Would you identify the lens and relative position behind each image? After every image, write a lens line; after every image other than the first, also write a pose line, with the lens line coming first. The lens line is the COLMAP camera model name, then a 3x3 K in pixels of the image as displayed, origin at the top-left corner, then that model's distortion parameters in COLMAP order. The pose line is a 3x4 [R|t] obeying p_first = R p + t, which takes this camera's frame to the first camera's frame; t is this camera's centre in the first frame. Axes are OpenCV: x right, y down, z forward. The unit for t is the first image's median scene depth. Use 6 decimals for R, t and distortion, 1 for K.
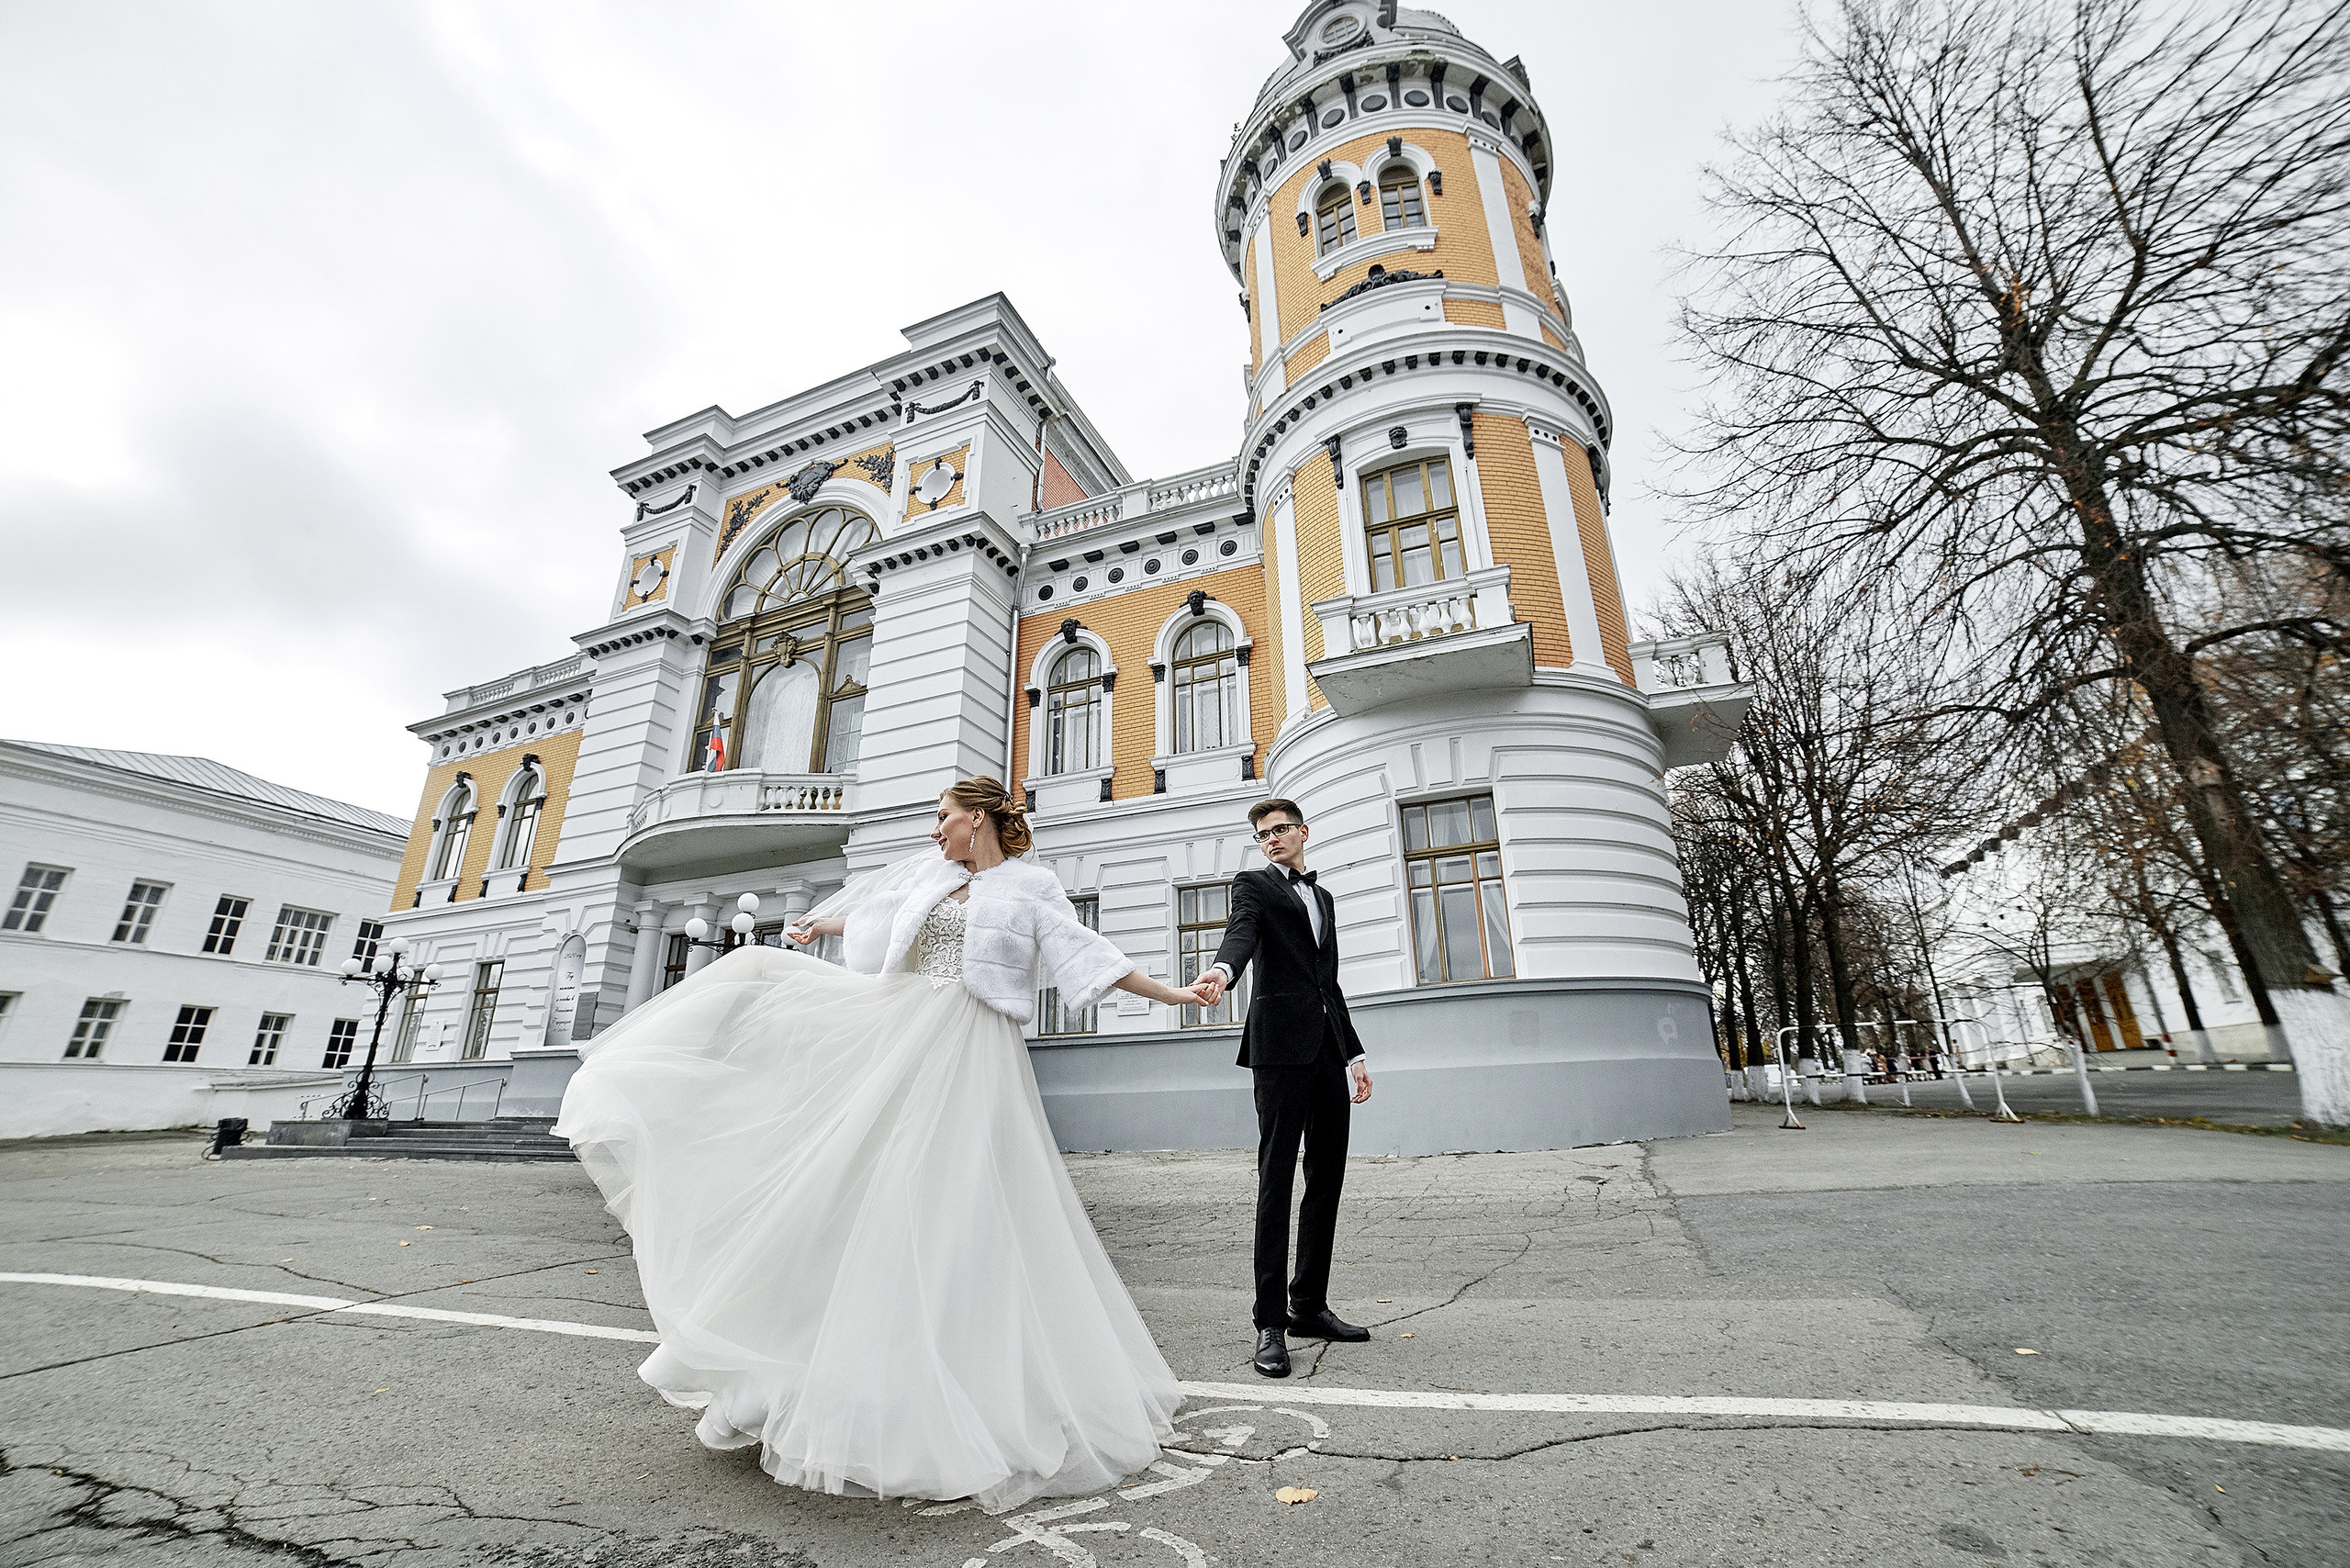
lens RADIAL K [[976.9, 0, 1156.1], [0, 976.9, 787.1], [0, 0, 1]] dist [-0.066093, 0.014013]
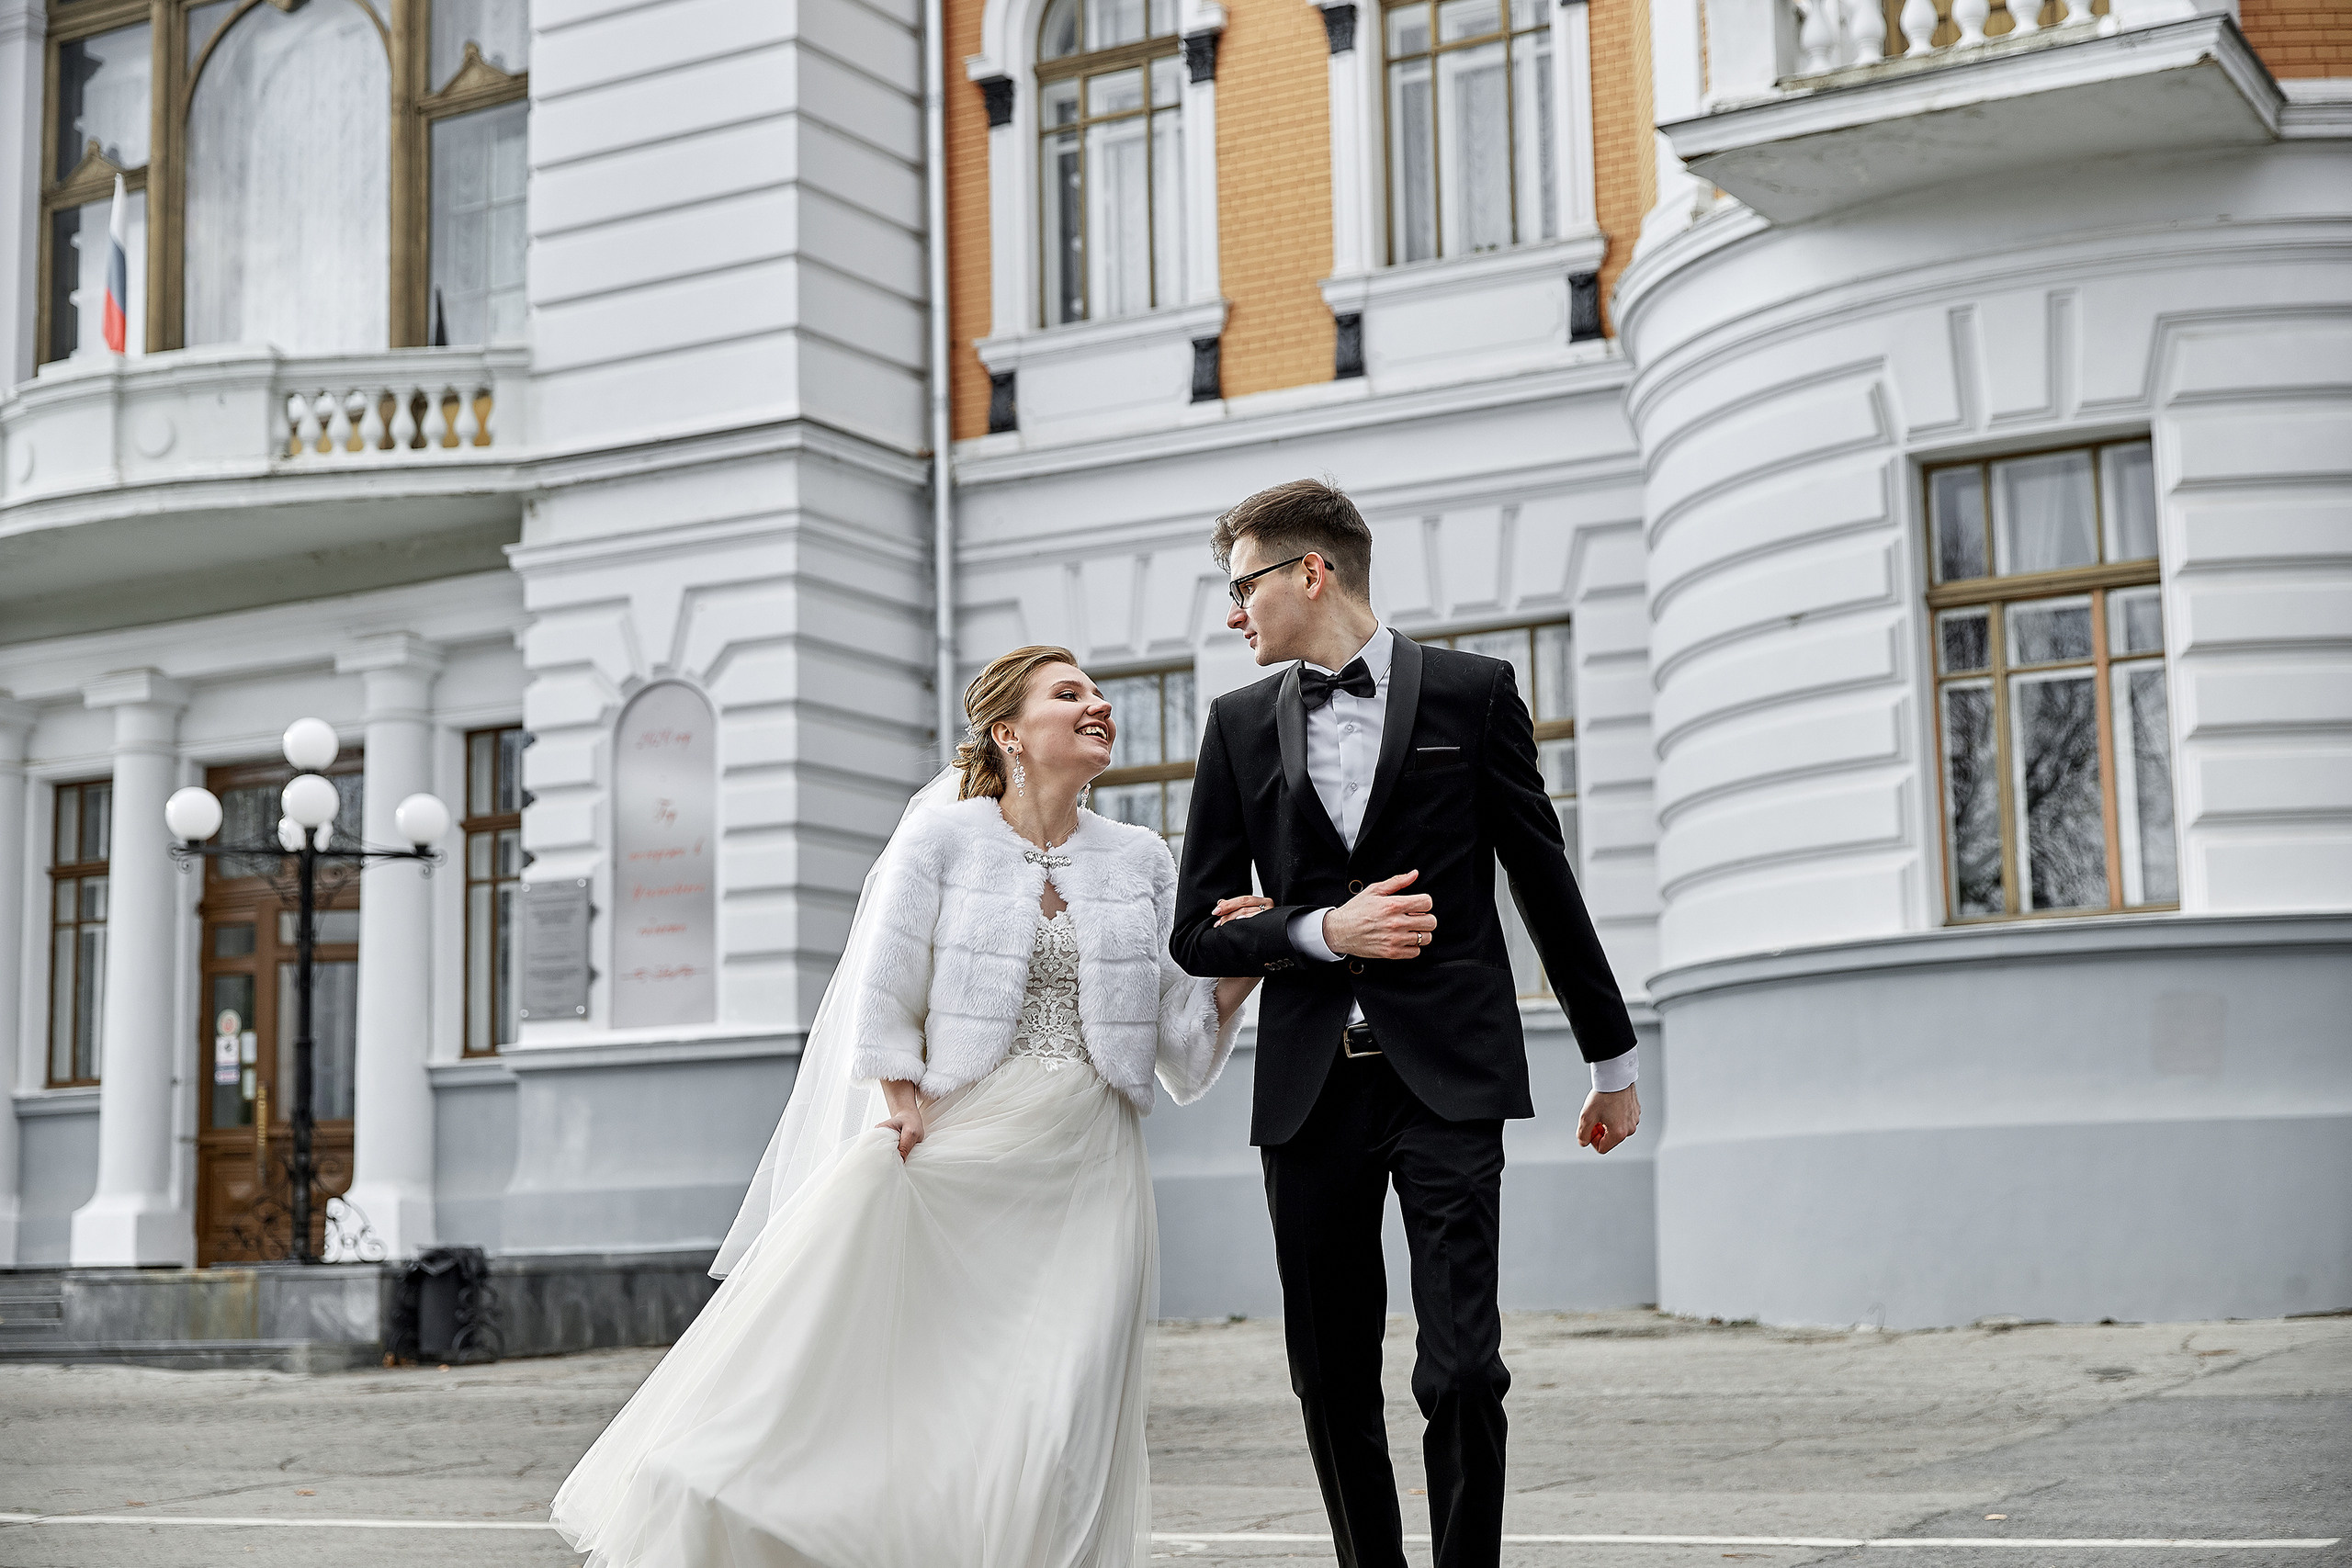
lens RADIAL K [[3515.3, 0, 1147.2], [0, 3515.3, 852.7], [0, 0, 1]] dist [-0.002418, 0.000000]
pose [[0.993206, -0.022128, -0.114249, 0.070393], [0.047047, 0.974298, 0.220293, -0.107107], [0.106438, -0.224172, 0.968720, -0.297009]]
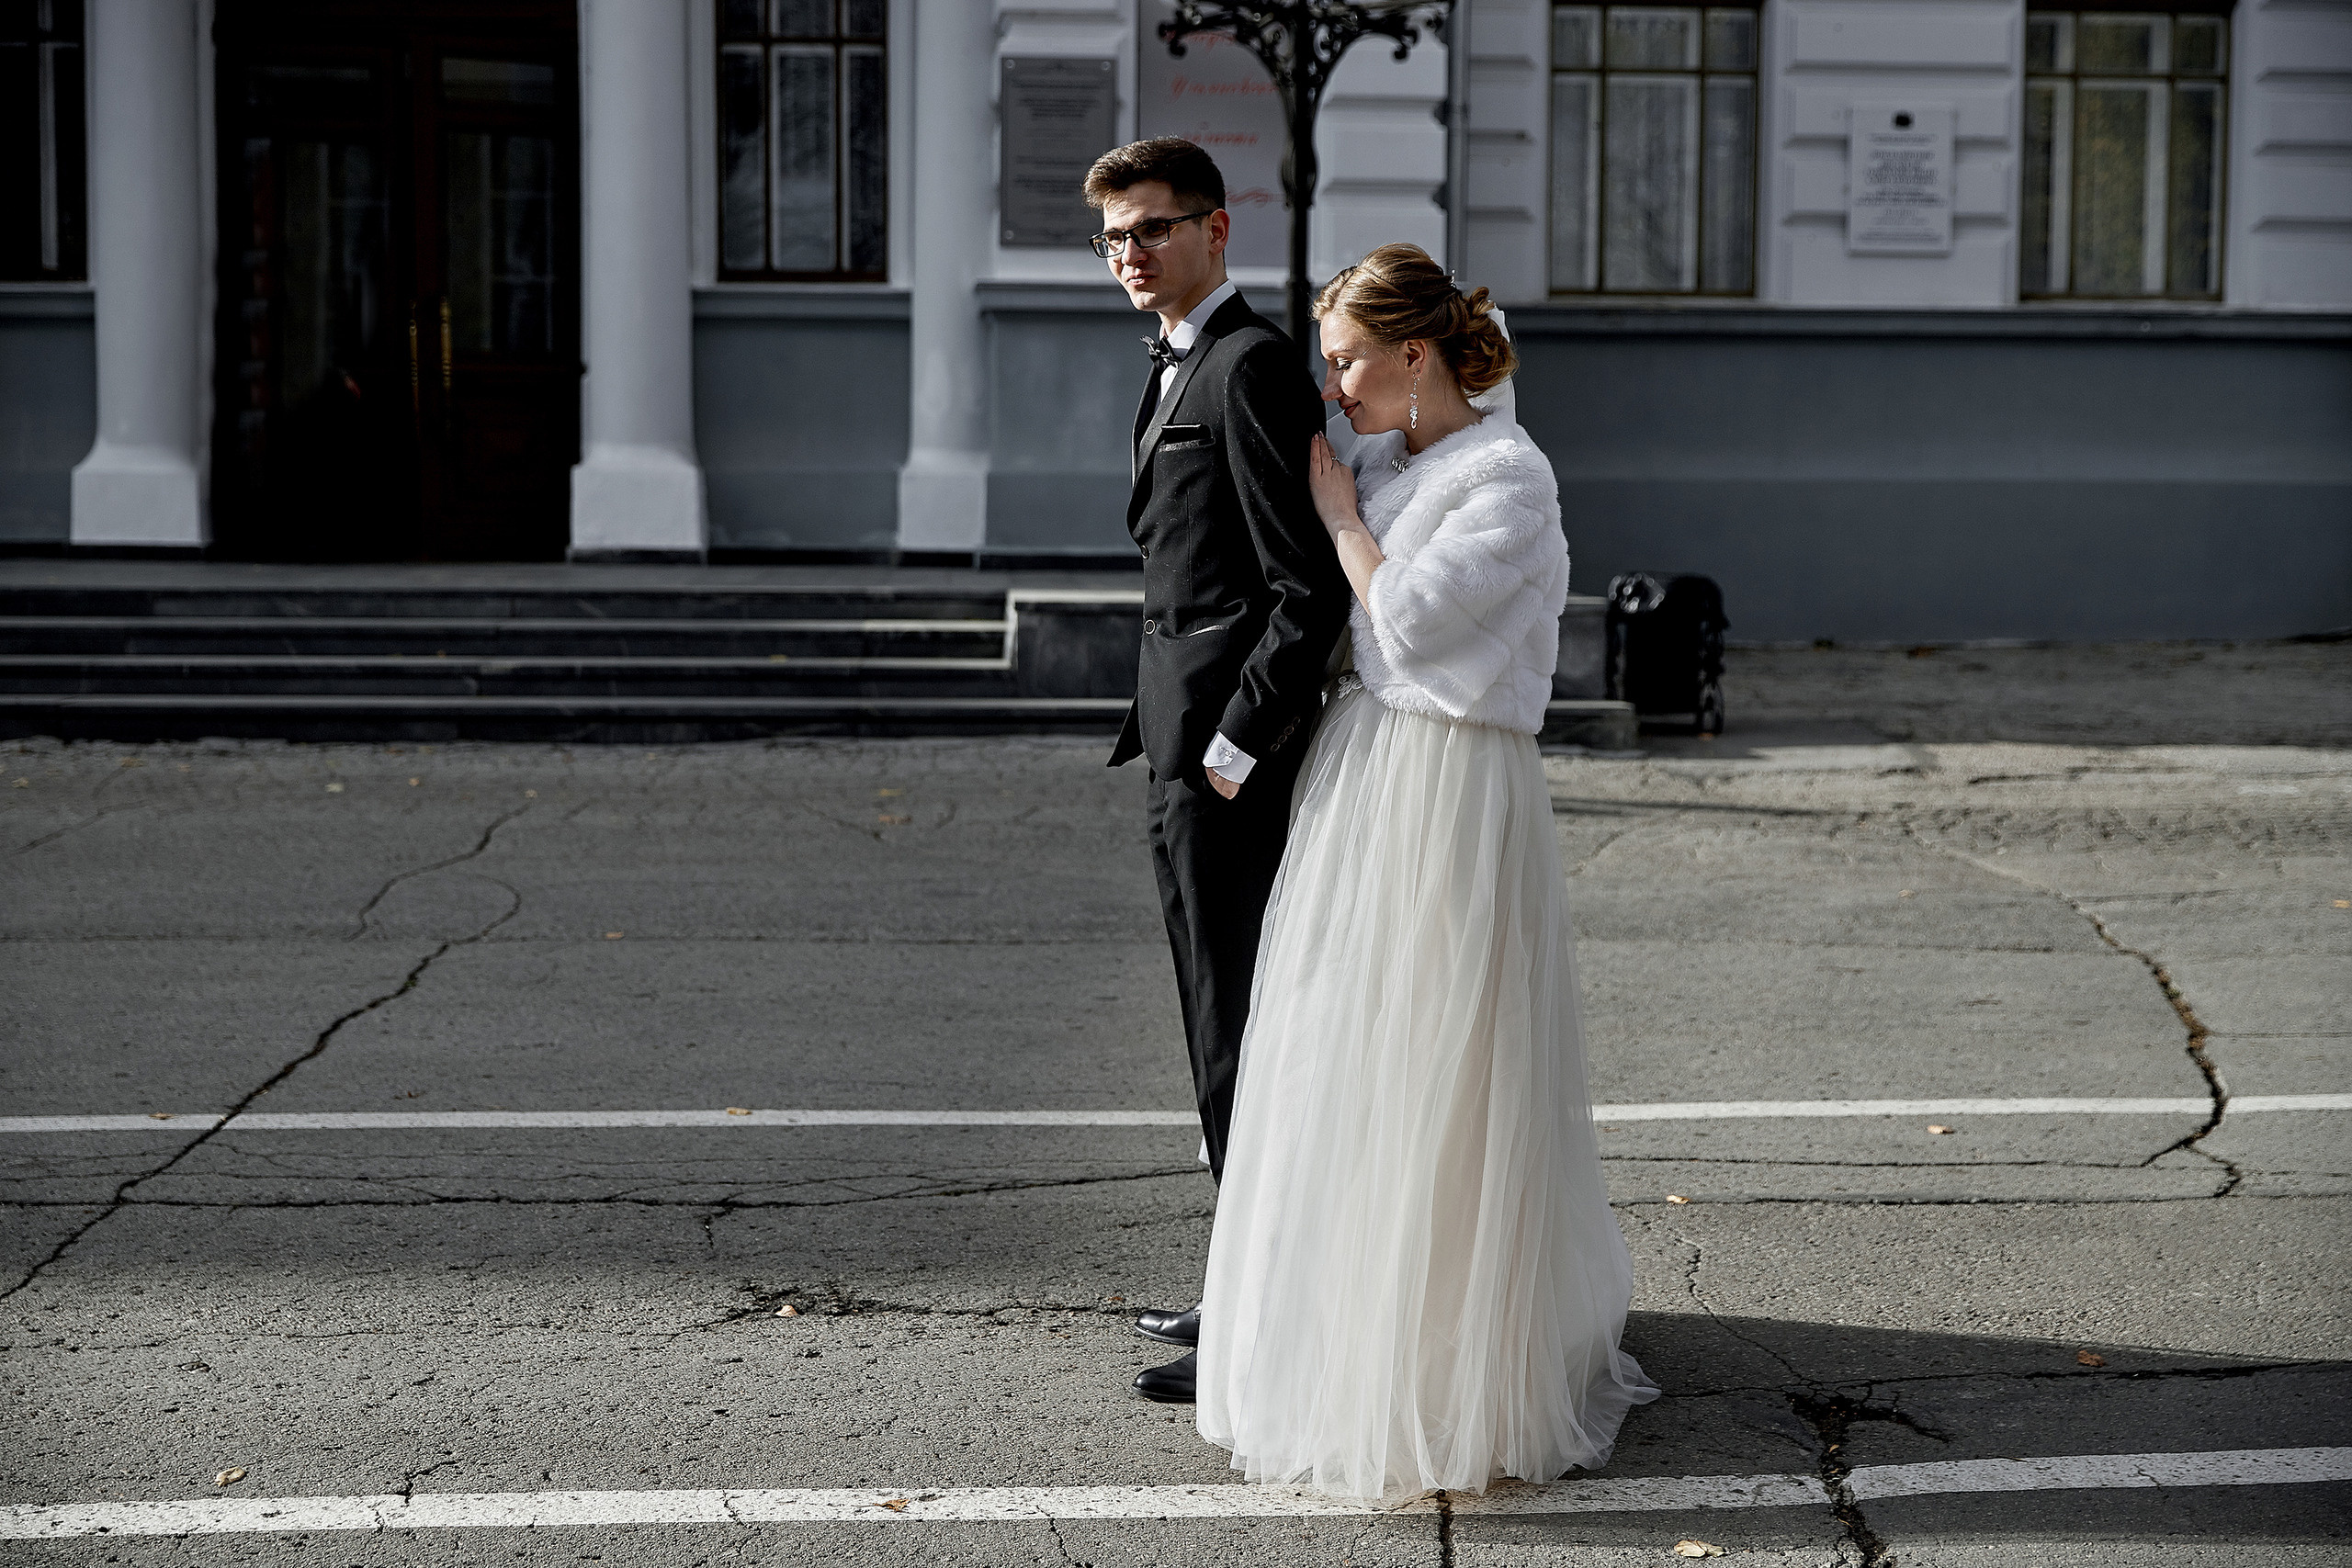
lens RADIAL K [[3515.3, 0, 1172.2], [0, 3515.3, 795.0], [0, 0, 1]] dist [-0.002418, 0.000000]
pose [[0.893346, -0.021975, 0.448832, -0.692960], [-0.167315, 0.910724, 0.377609, -0.010308], [-0.417060, -0.412431, 0.809915, 0.043340]]
